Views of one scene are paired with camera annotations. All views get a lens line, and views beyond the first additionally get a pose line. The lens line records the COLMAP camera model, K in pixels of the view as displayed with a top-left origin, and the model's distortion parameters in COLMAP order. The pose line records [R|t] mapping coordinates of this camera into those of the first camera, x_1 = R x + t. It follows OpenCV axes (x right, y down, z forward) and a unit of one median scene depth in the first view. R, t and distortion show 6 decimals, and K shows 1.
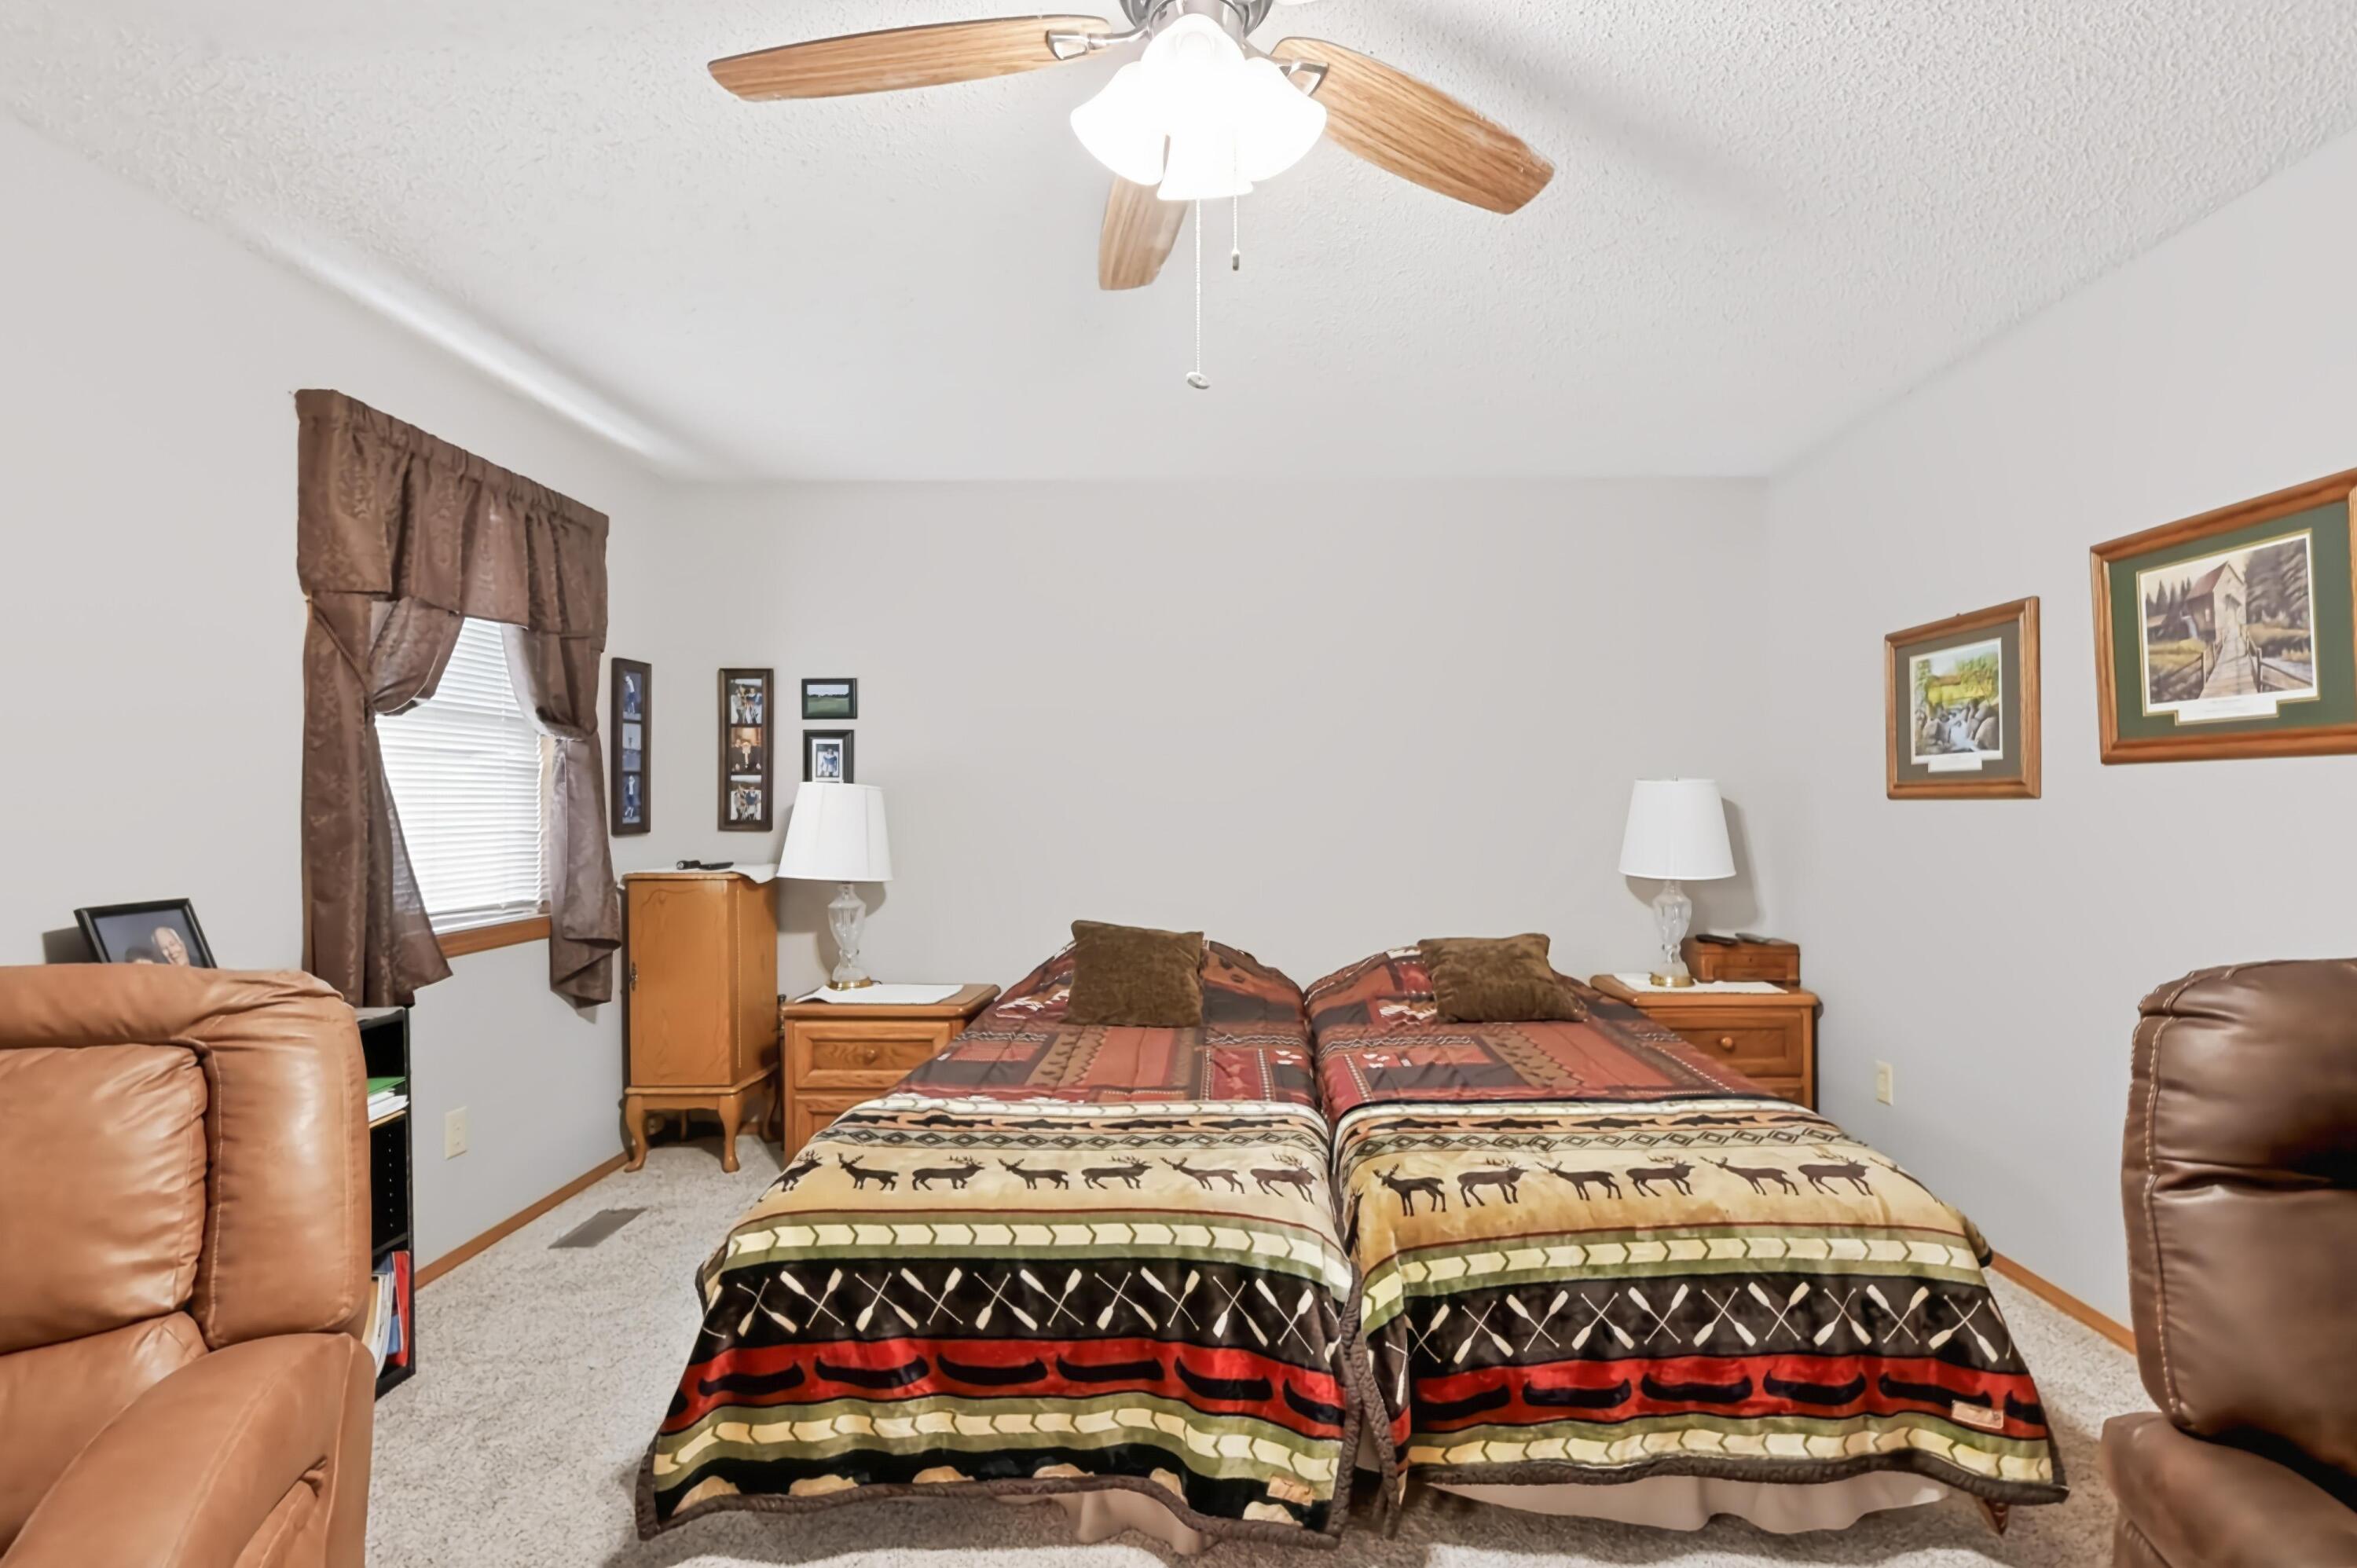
lens RADIAL K [[1064.9, 0, 1253.5], [0, 1064.9, 796.7], [0, 0, 1]] dist [0.001986, 0.000475]
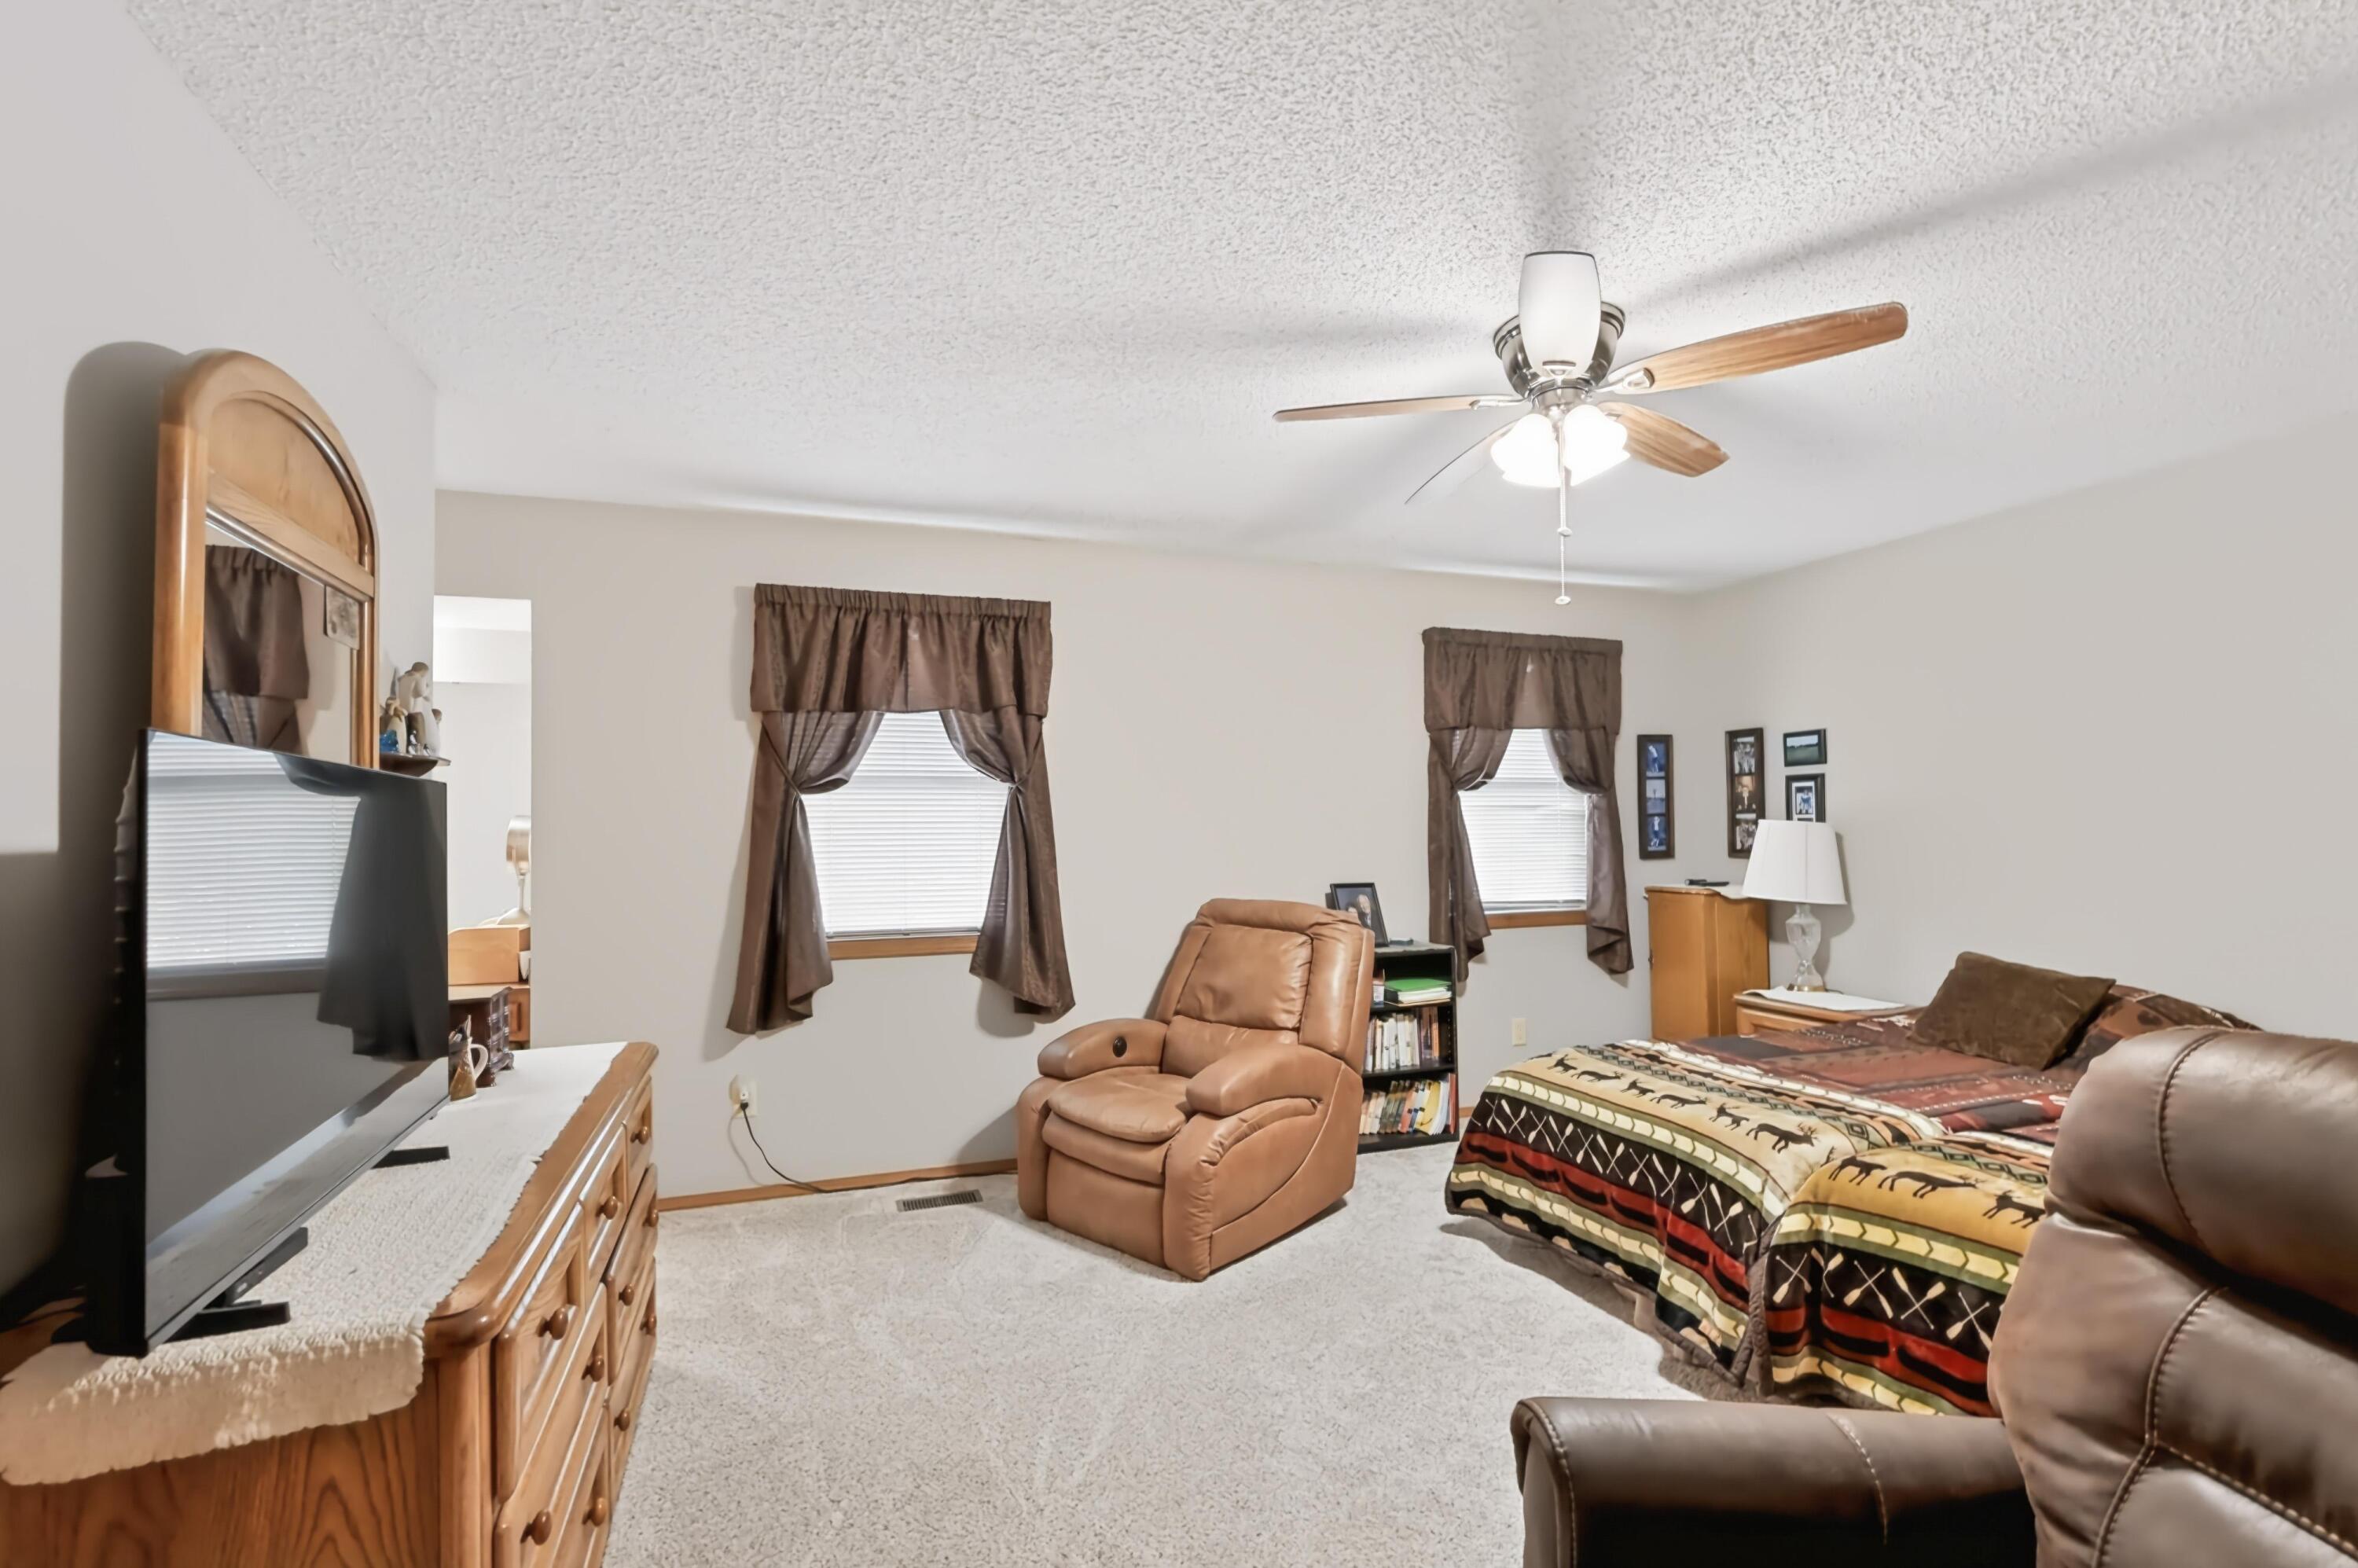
lens RADIAL K [[1070.0, 0, 1181.6], [0, 1070.0, 826.5], [0, 0, 1]] dist [0.000467, 0.000169]
pose [[0.336096, -0.005563, -0.941811, 0.895064], [0.011494, 0.999932, -0.001805, -0.019045], [0.941758, -0.010219, 0.336137, -0.103350]]
